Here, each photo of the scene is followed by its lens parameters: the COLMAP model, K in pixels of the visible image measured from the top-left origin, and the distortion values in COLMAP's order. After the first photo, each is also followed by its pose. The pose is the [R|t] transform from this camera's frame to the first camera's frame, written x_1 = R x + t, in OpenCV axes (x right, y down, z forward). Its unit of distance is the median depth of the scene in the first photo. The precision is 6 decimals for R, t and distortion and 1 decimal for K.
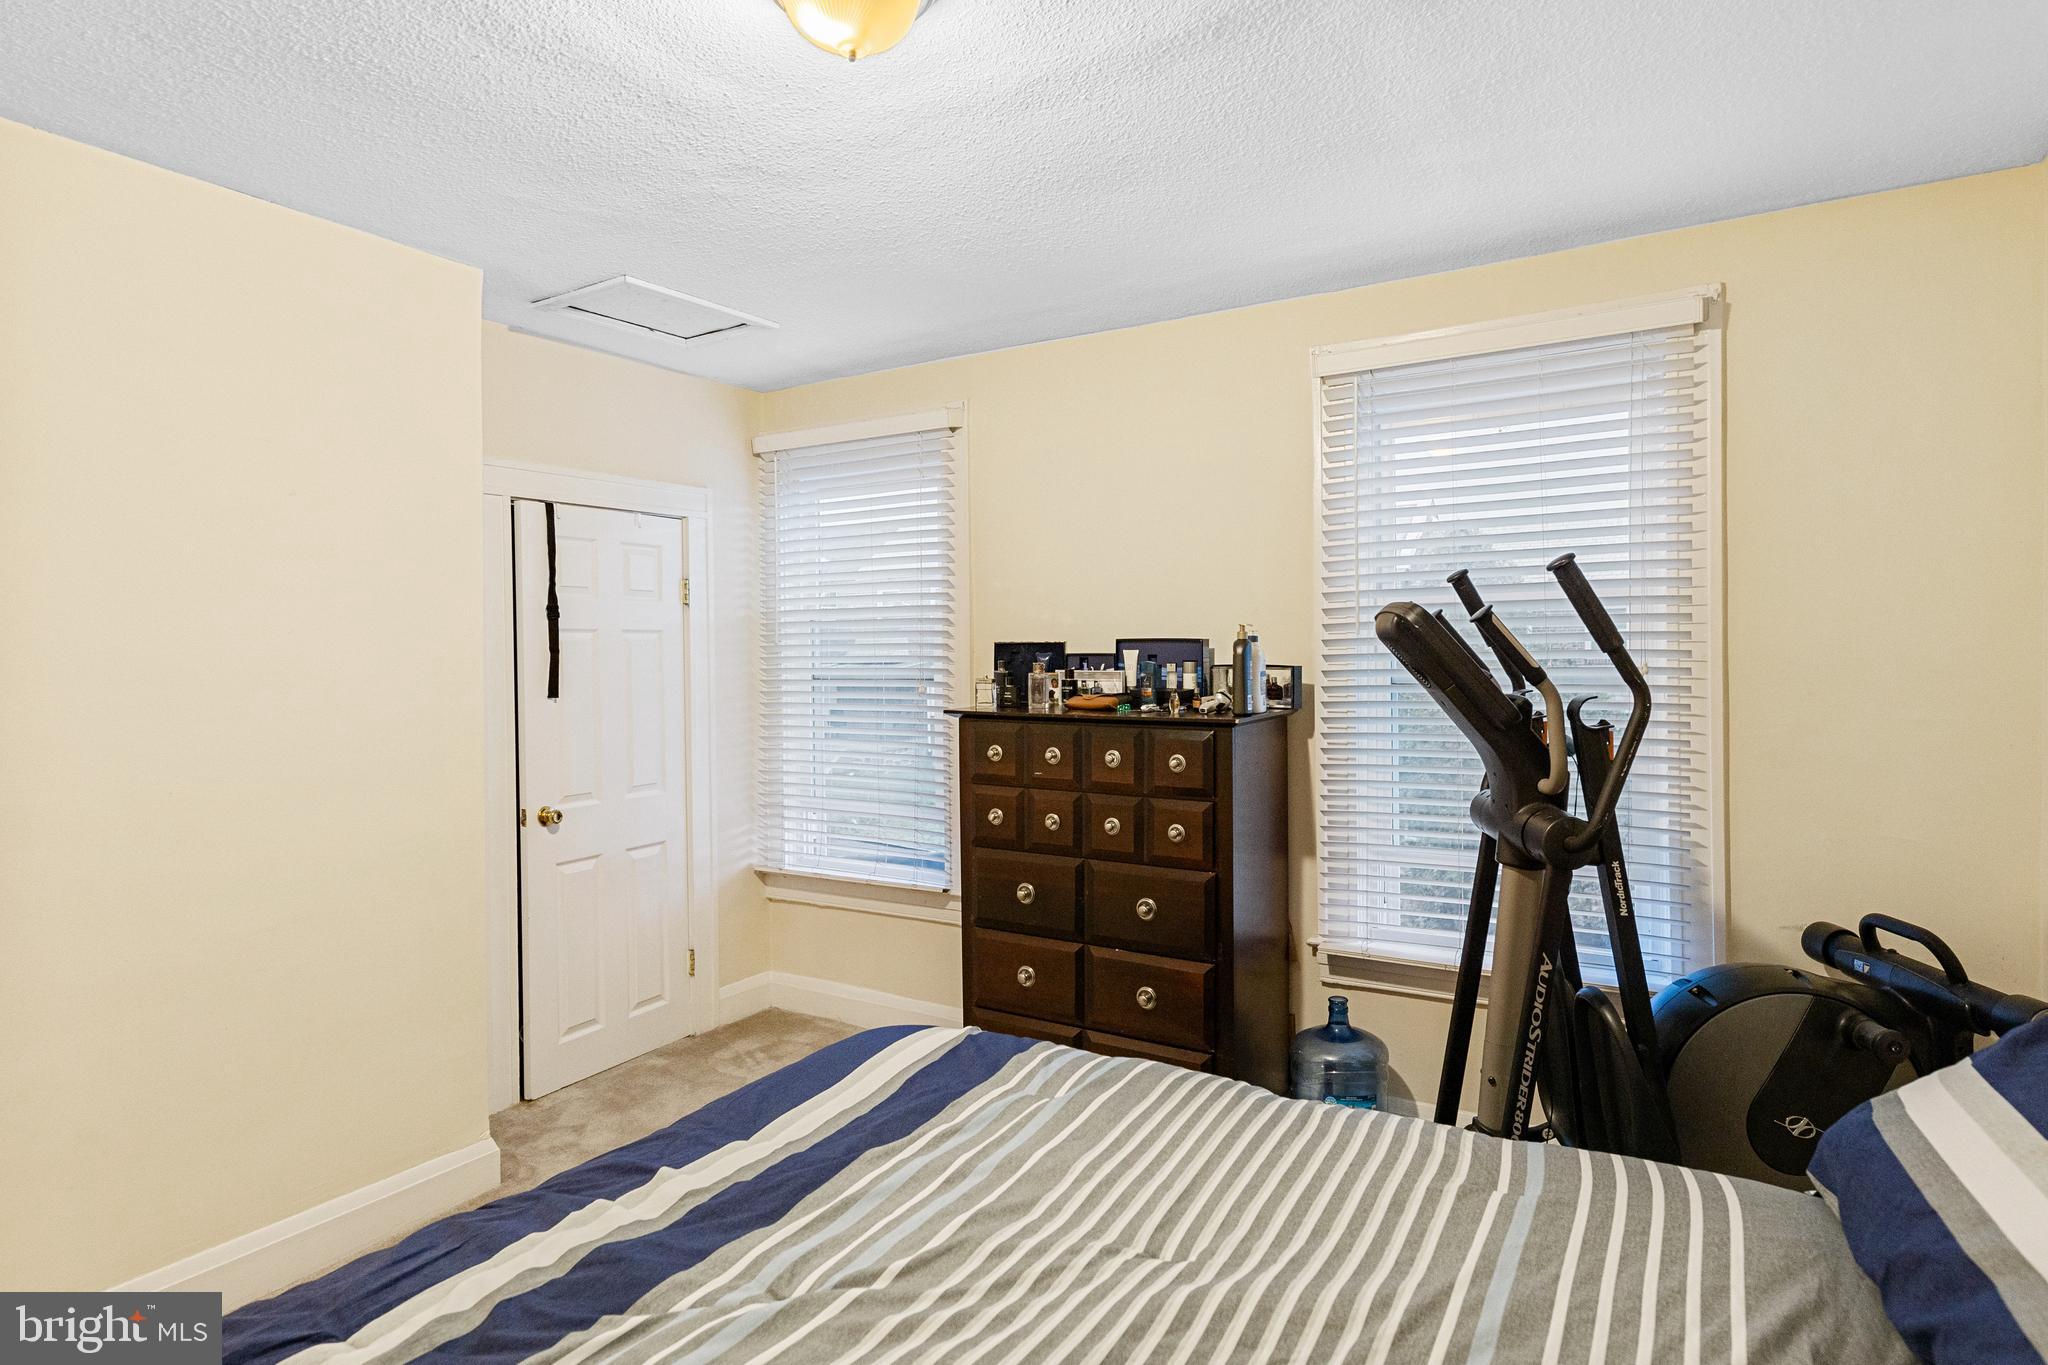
lens RADIAL K [[1101.9, 0, 1030.7], [0, 1101.9, 680.3], [0, 0, 1]] dist [0.007890, 0.000528]
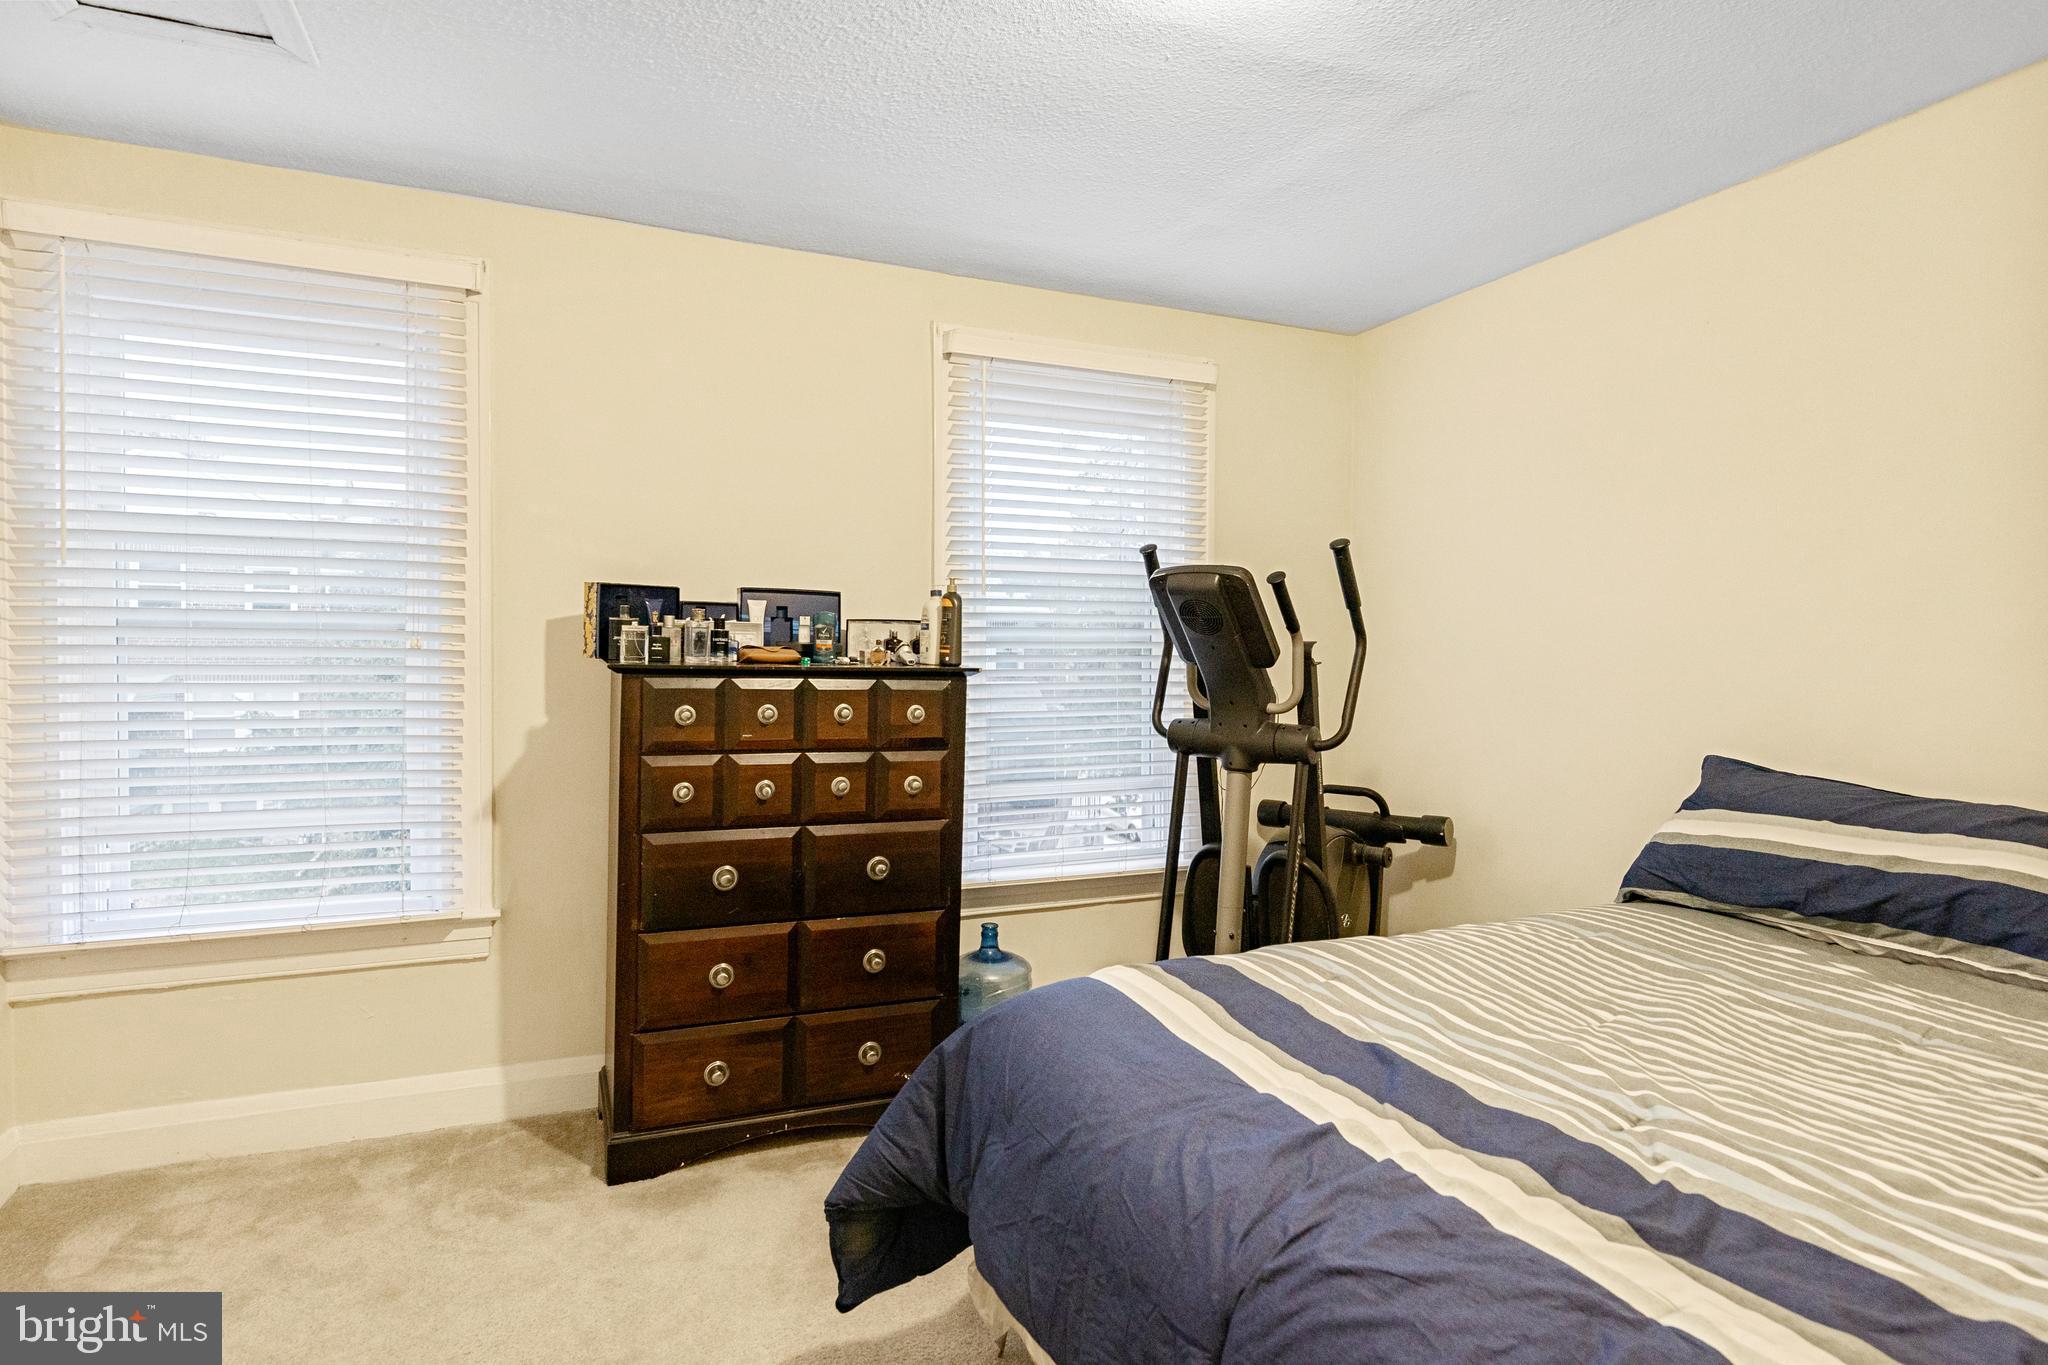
lens RADIAL K [[1101.9, 0, 1028.0], [0, 1101.9, 681.6], [0, 0, 1]] dist [0.007890, 0.000528]
pose [[0.574893, -0.008821, 0.818181, -0.582832], [0.000101, 0.999943, 0.010710, 0.033501], [-0.818228, -0.006074, 0.574861, 0.328197]]
